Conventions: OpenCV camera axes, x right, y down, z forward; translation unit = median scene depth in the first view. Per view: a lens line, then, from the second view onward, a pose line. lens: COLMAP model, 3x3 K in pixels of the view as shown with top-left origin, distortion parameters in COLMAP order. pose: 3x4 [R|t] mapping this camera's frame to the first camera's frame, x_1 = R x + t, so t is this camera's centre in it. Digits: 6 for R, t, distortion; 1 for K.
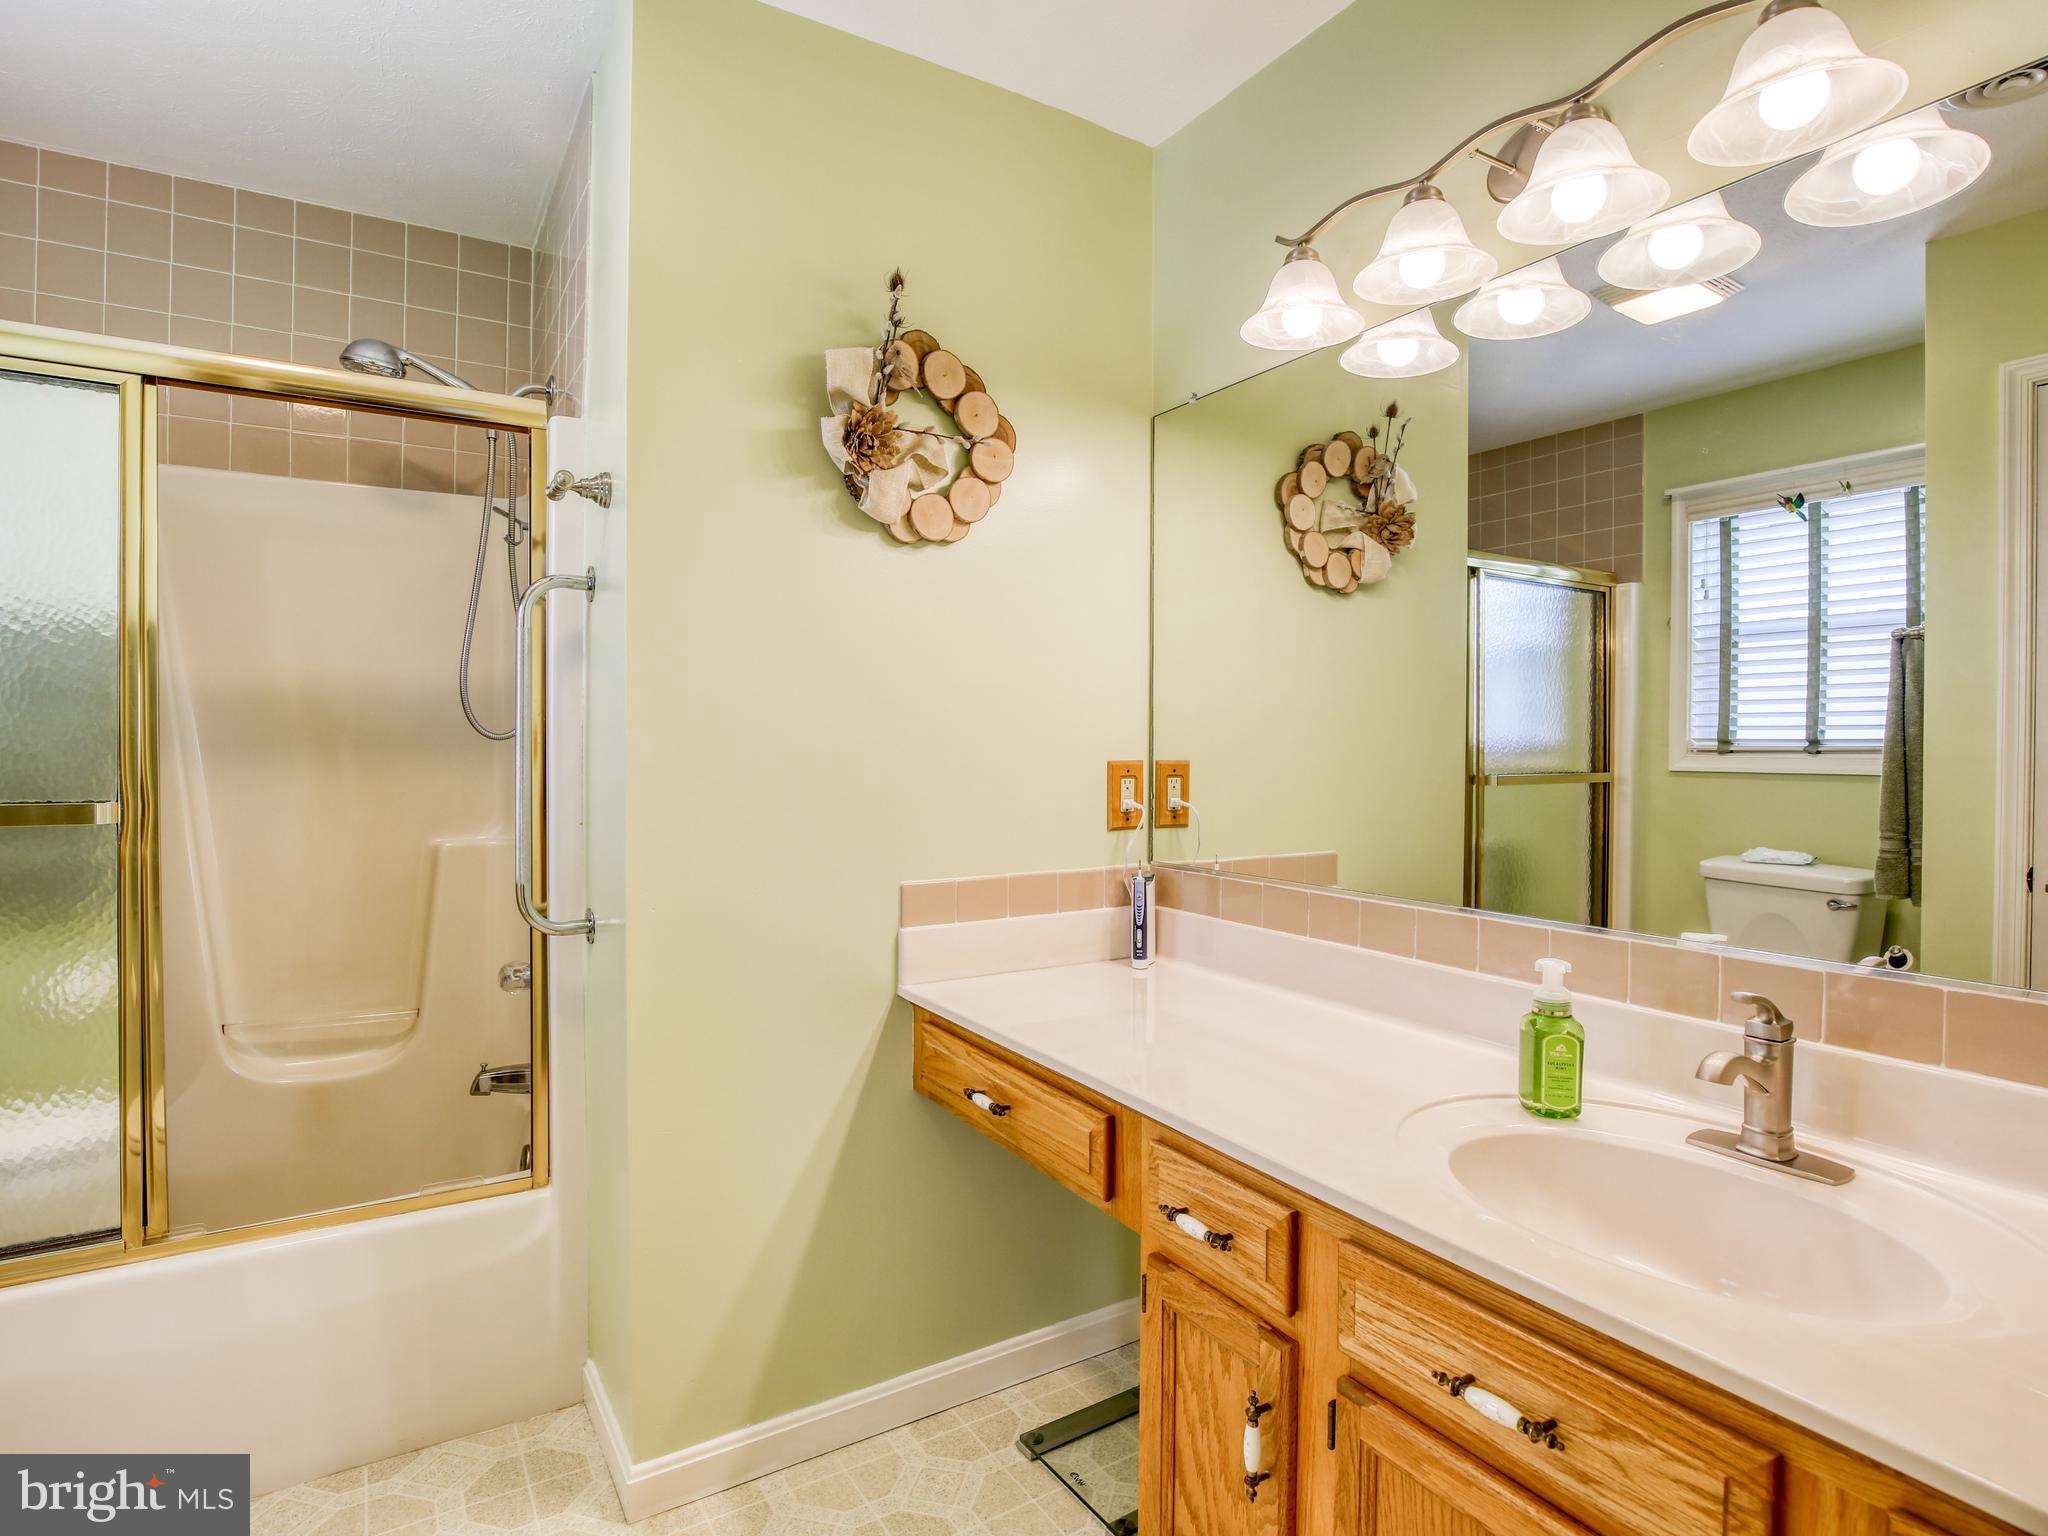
lens RADIAL K [[1065.8, 0, 1024.0], [0, 1065.8, 768.0], [0, 0, 1]] dist [-0.032419, 0.000568]
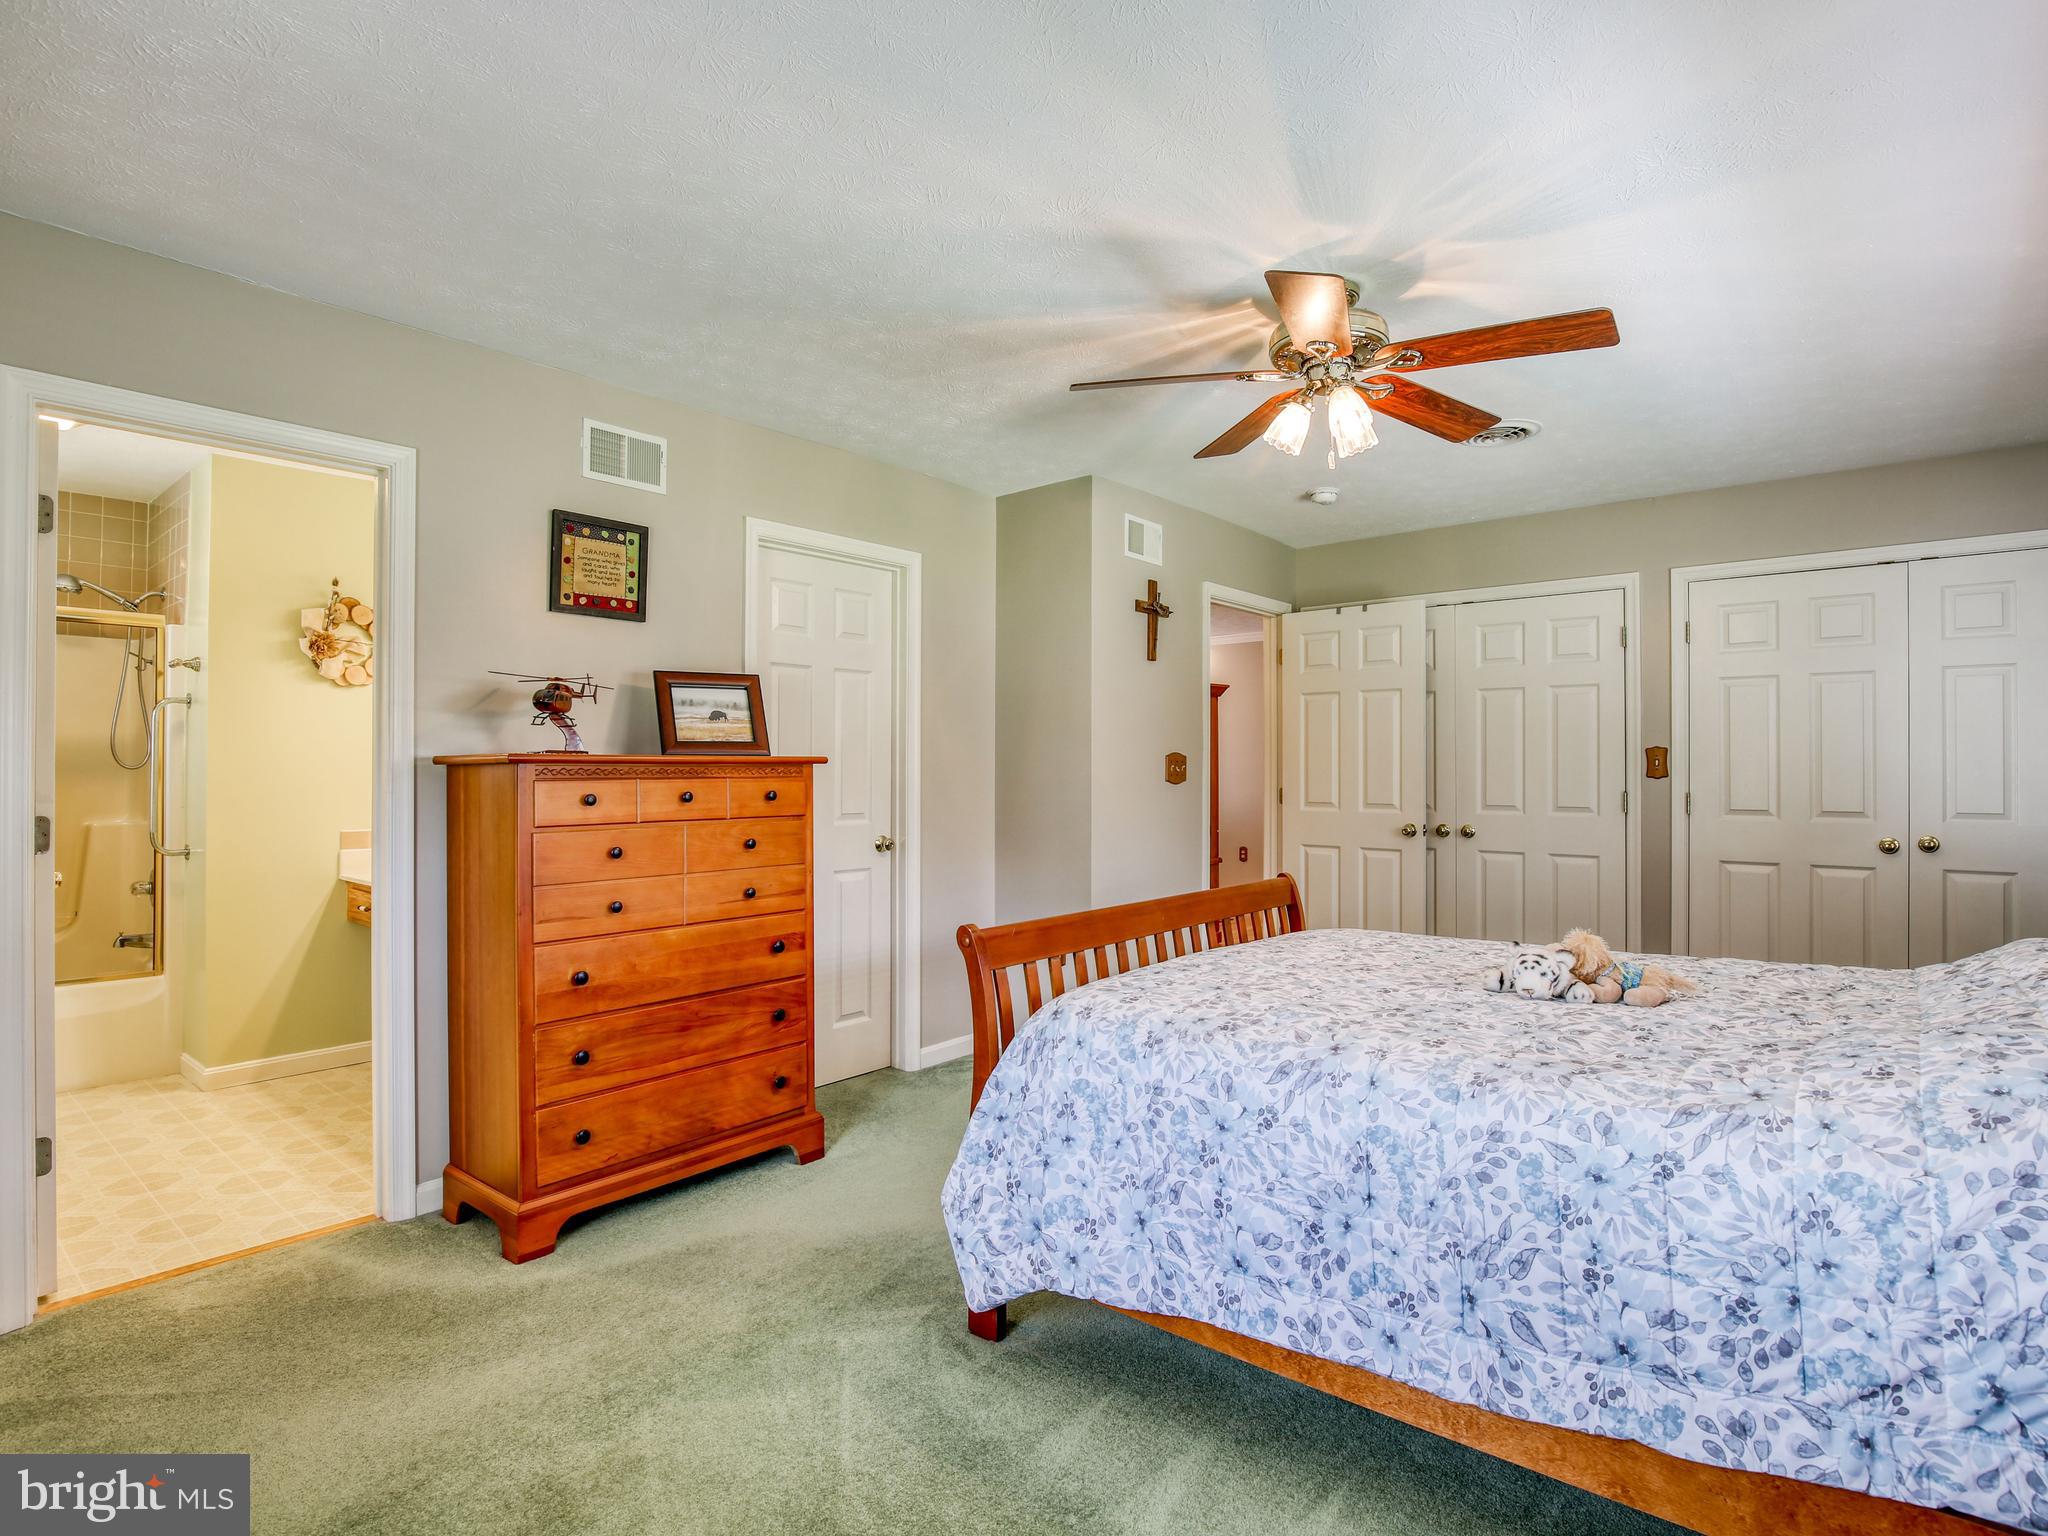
lens RADIAL K [[1065.8, 0, 1024.0], [0, 1065.8, 768.0], [0, 0, 1]] dist [-0.032419, 0.000568]
pose [[0.951923, -0.002359, 0.306328, 0.617945], [0.010302, 0.999651, -0.024316, 0.043679], [-0.306164, 0.026303, 0.951615, -1.696786]]
